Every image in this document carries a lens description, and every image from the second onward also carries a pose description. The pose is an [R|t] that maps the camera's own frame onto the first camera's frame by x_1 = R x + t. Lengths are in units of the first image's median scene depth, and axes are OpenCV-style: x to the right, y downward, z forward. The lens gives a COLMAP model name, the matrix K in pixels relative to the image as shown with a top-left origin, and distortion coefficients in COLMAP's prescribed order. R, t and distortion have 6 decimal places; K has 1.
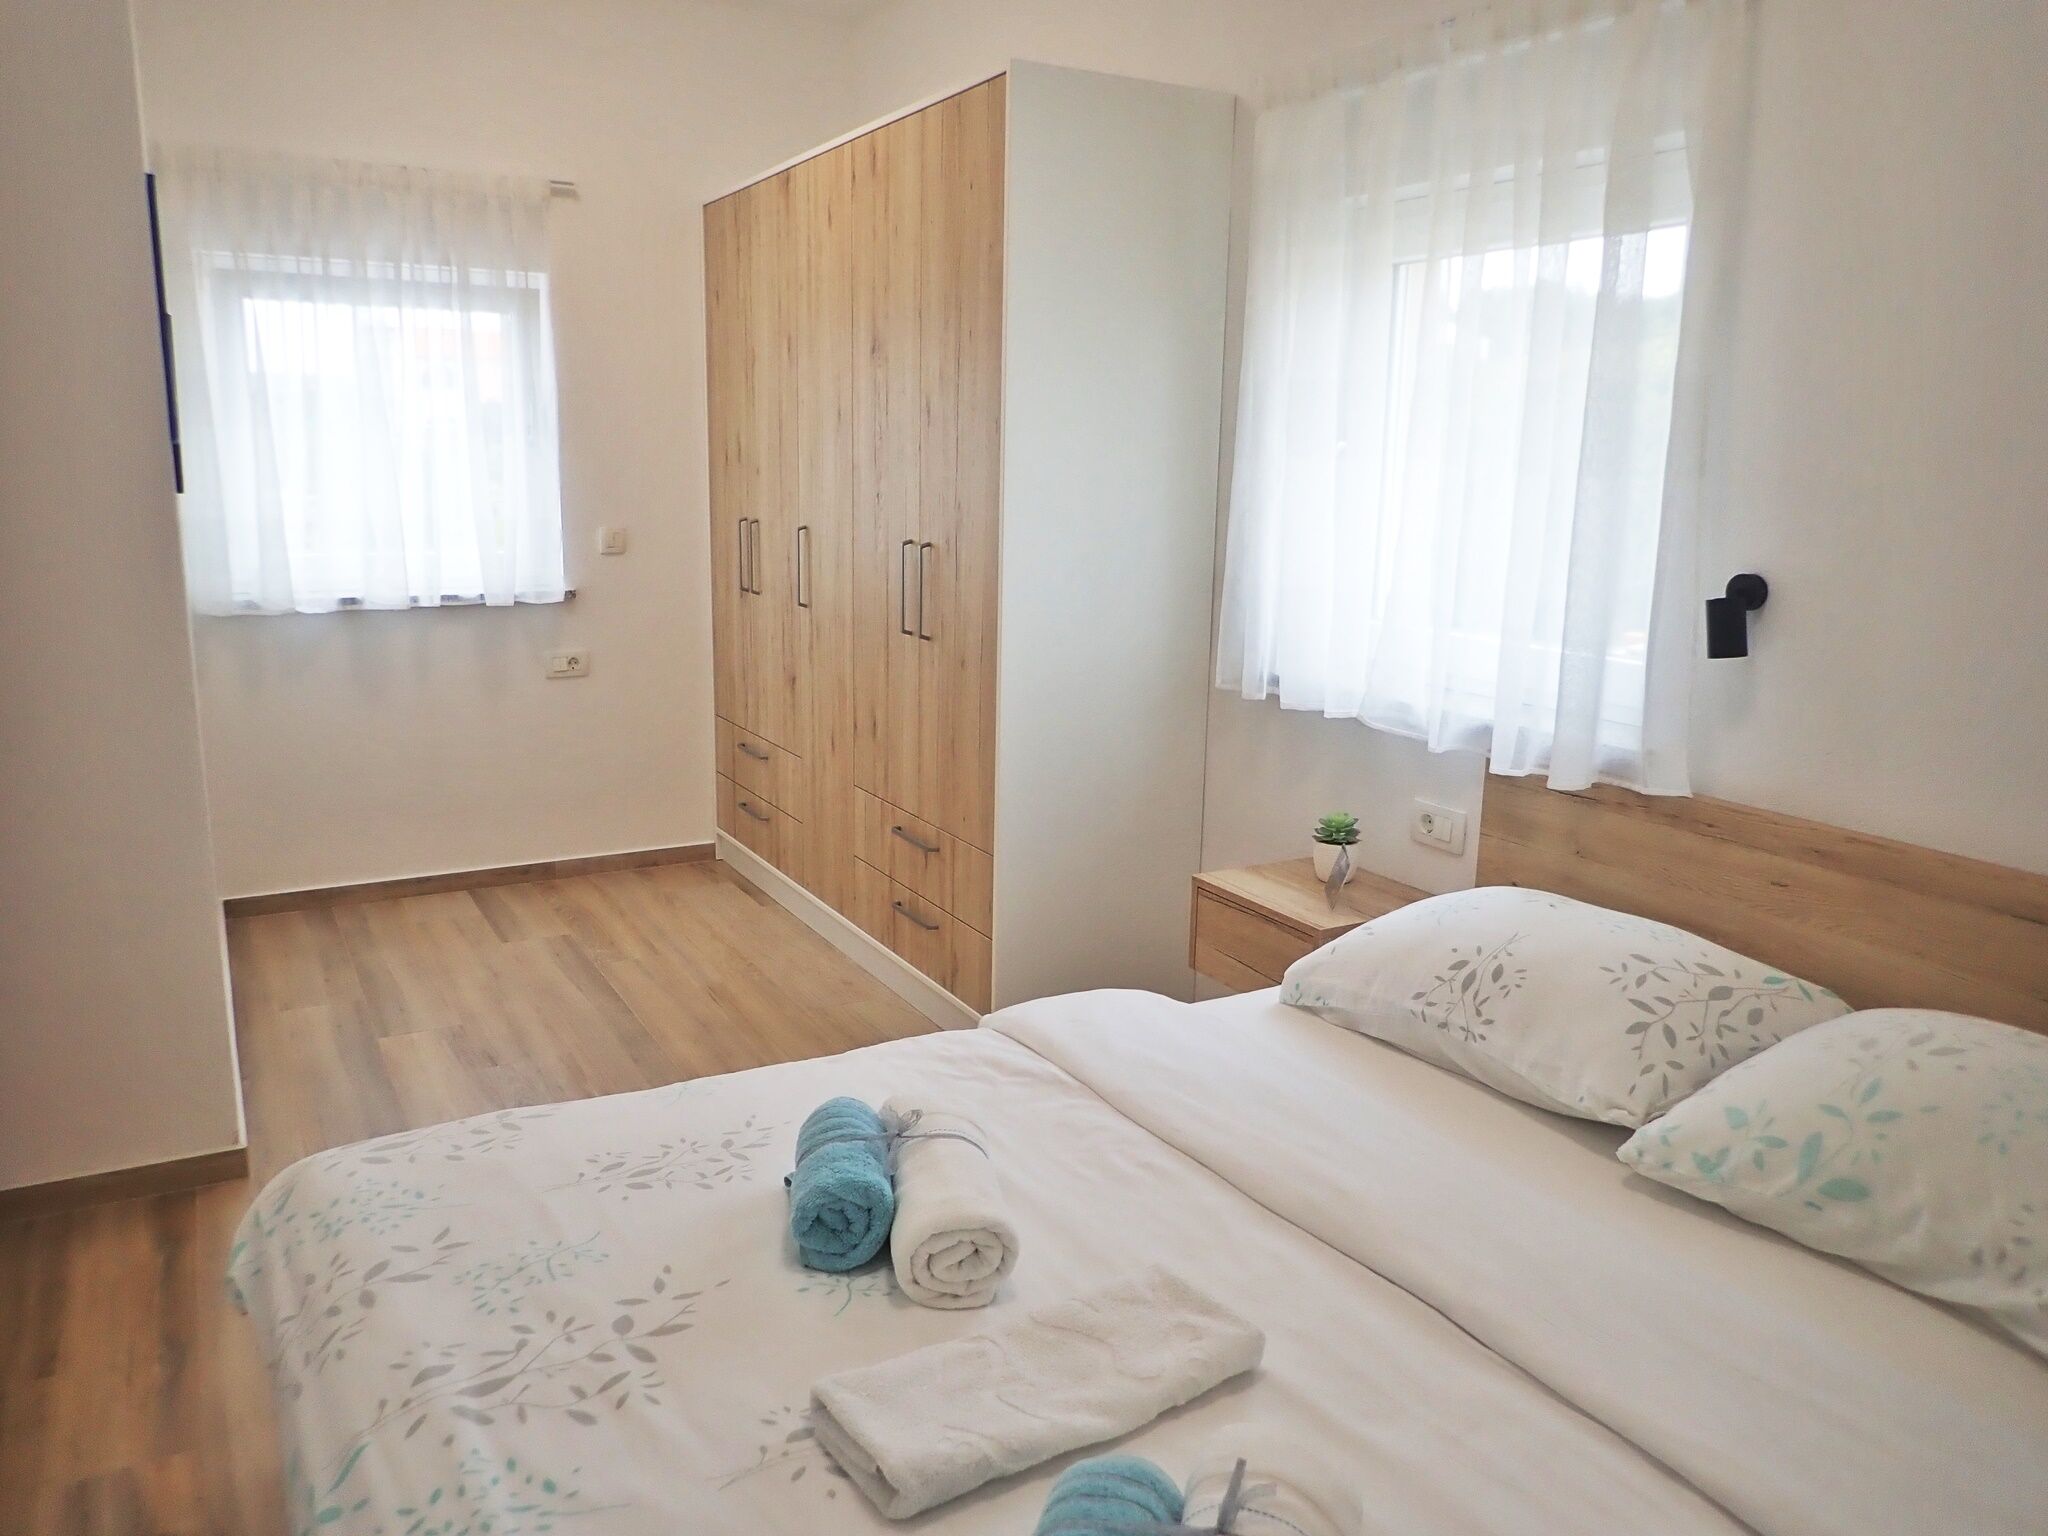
lens RADIAL K [[1519.5, 0, 1024.0], [0, 1519.5, 768.0], [0, 0, 1]] dist [-0.006581, -0.008561]
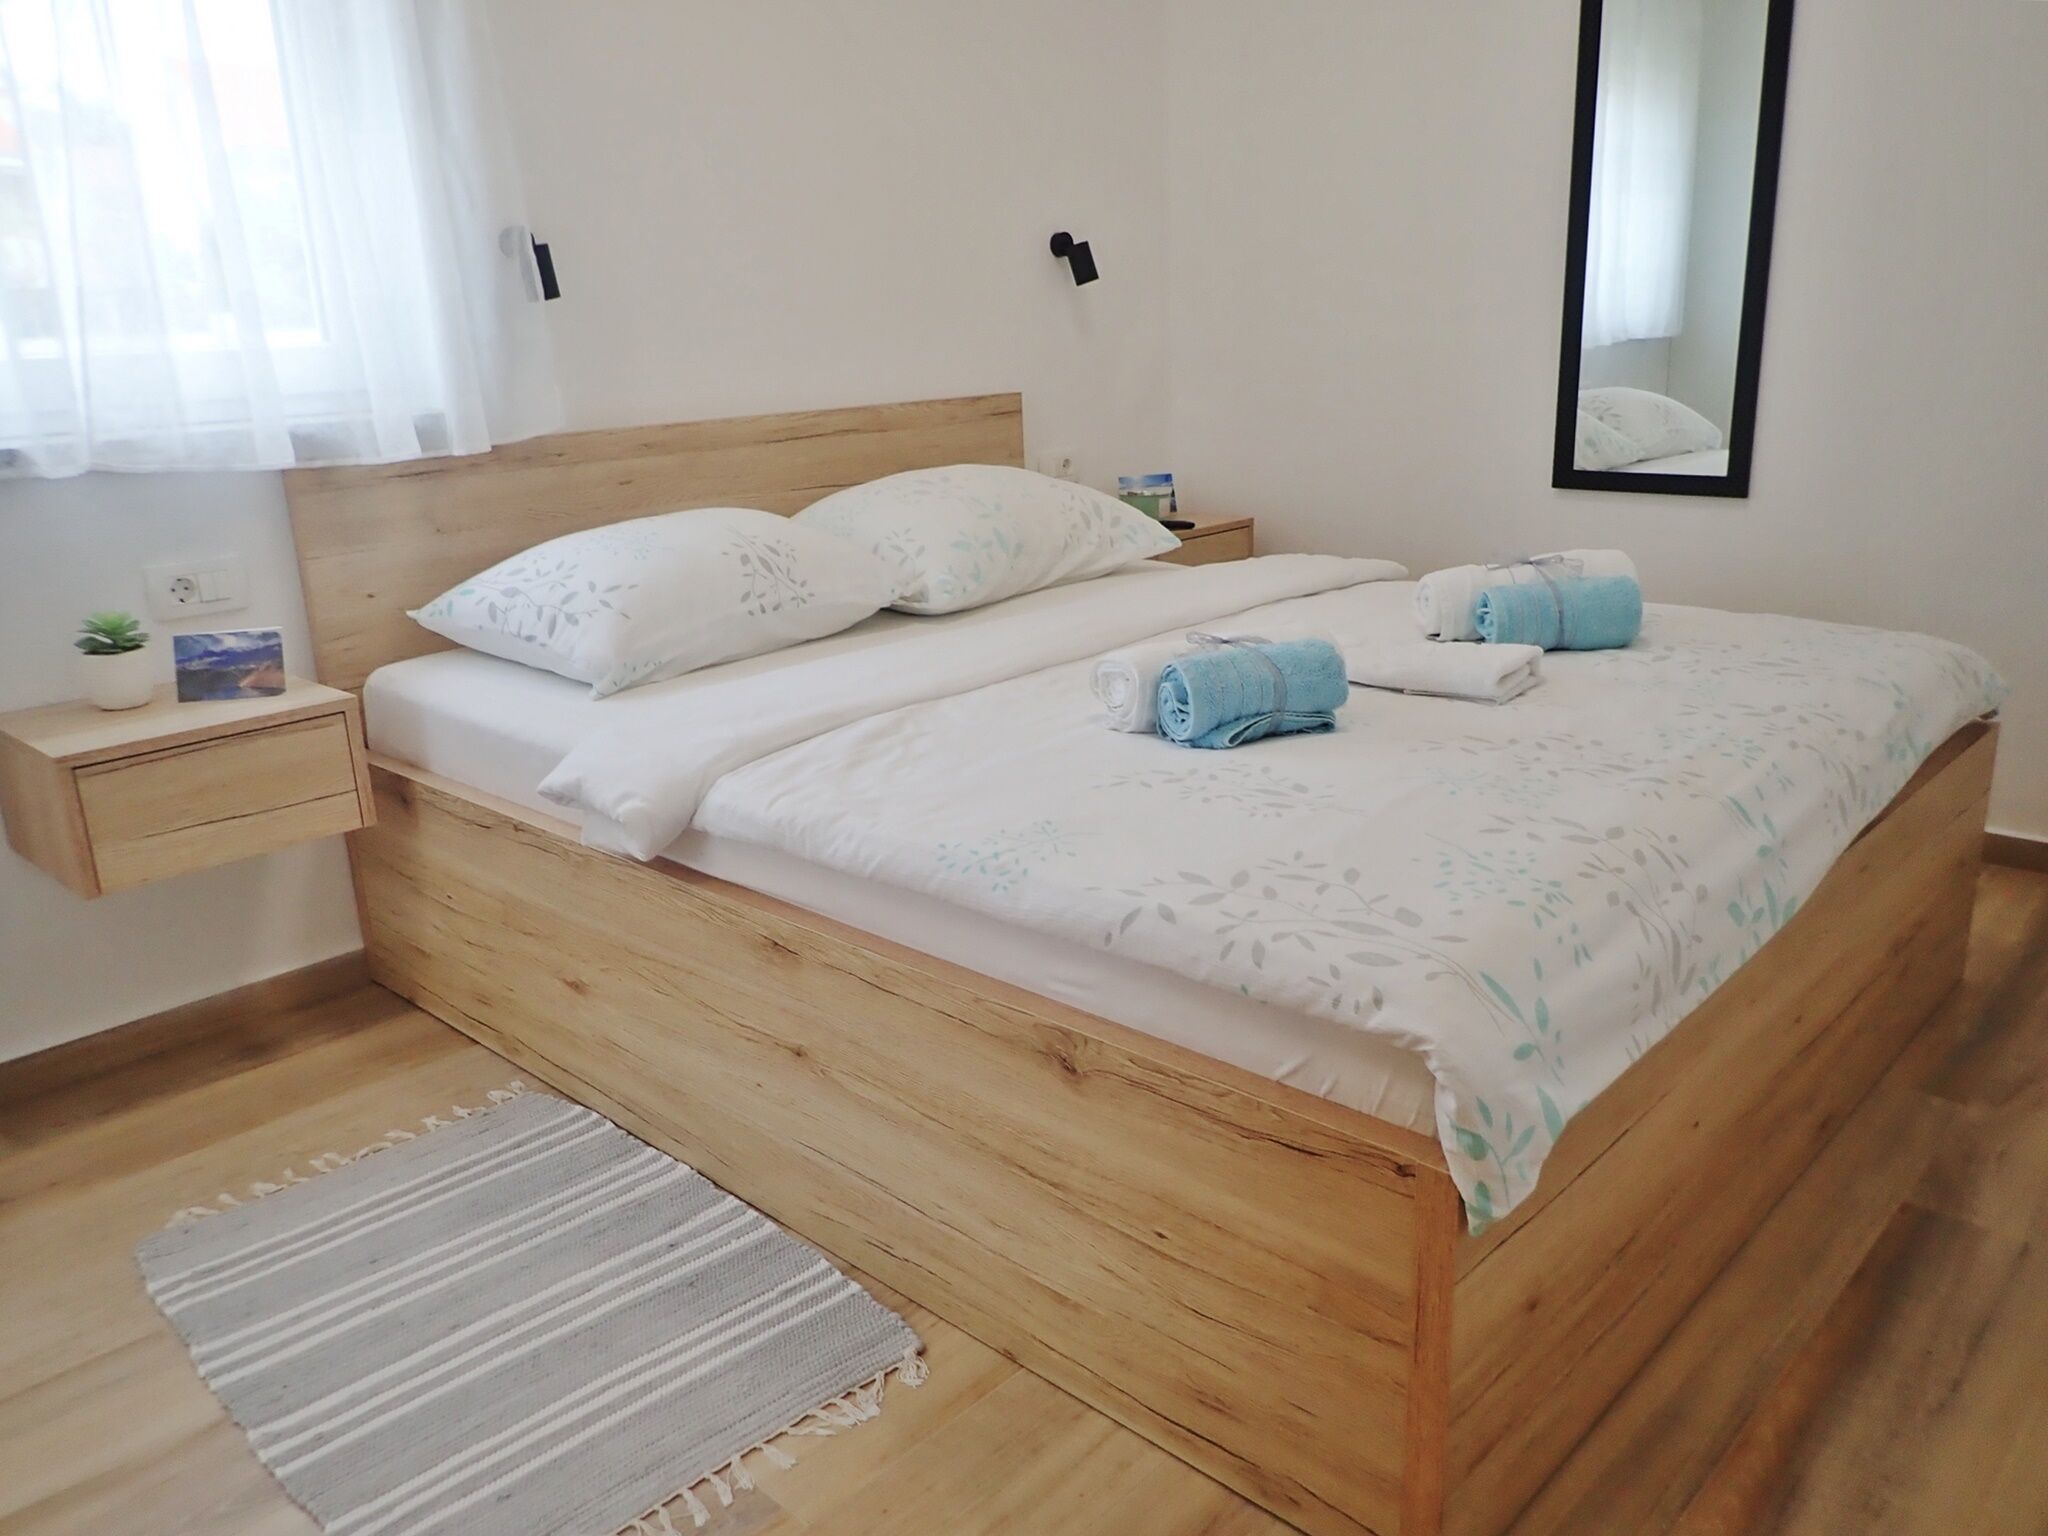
lens RADIAL K [[1519.5, 0, 1024.0], [0, 1519.5, 768.0], [0, 0, 1]] dist [-0.006581, -0.008561]
pose [[-0.297056, -0.279936, 0.912904, -1.068978], [0.229396, 0.907139, 0.352813, -0.100791], [-0.926895, 0.314222, -0.205255, 1.377643]]
